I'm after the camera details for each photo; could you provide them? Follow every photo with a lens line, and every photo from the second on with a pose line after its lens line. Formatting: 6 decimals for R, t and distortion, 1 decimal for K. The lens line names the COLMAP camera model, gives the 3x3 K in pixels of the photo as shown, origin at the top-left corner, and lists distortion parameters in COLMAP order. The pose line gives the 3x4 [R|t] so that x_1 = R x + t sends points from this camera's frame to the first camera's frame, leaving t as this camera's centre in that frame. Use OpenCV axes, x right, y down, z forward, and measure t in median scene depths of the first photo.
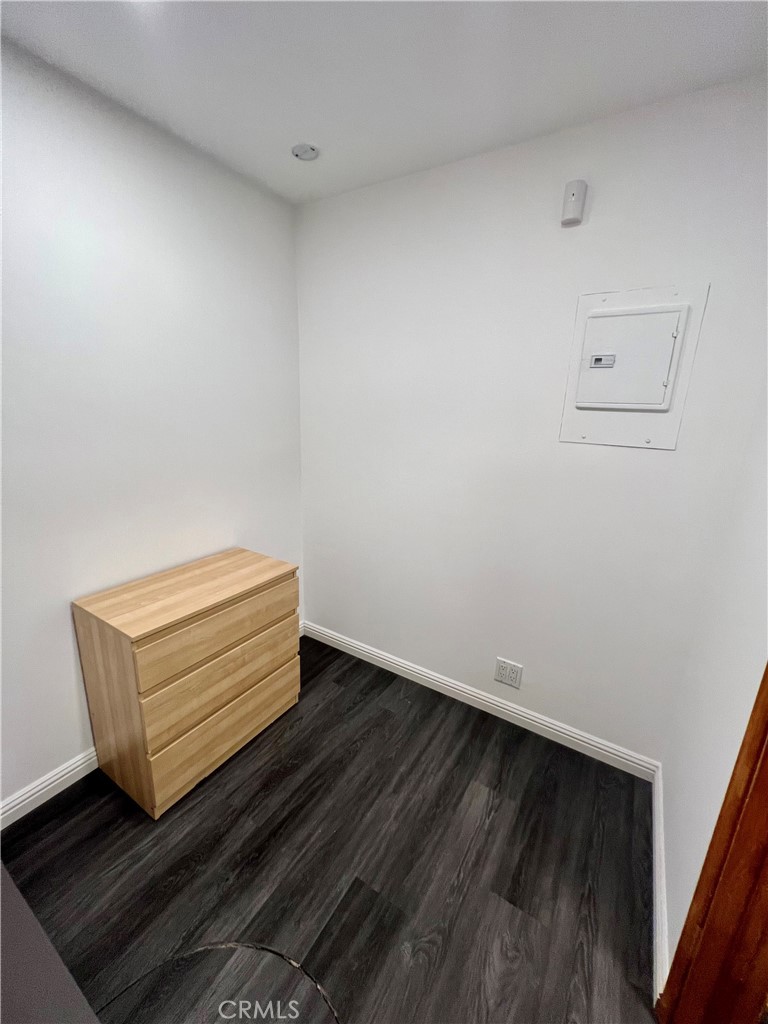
lens RADIAL K [[408.6, 0, 384.4], [0, 408.6, 512.0], [0, 0, 1]] dist [-0.003540, 0.001118]
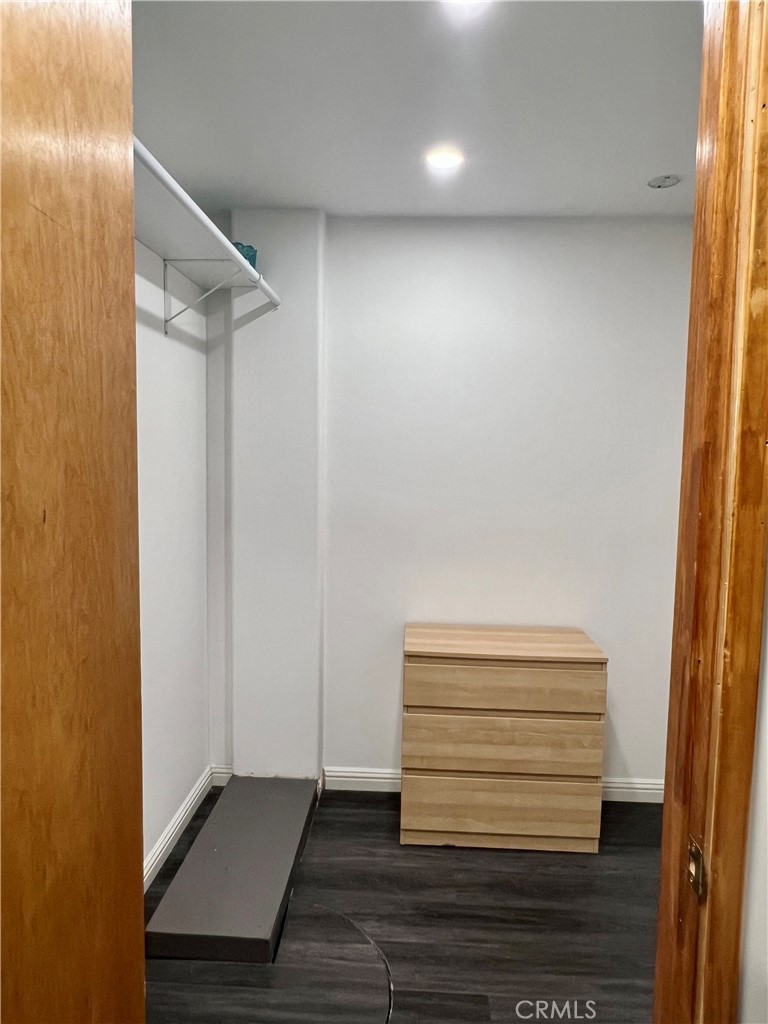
lens RADIAL K [[700.2, 0, 375.8], [0, 700.2, 510.4], [0, 0, 1]] dist [-0.001811, 0.001501]
pose [[0.480151, 0.044775, -0.876042, 0.881170], [-0.225002, 0.971570, -0.073664, 0.067583], [0.847838, 0.232481, 0.476575, -0.098865]]
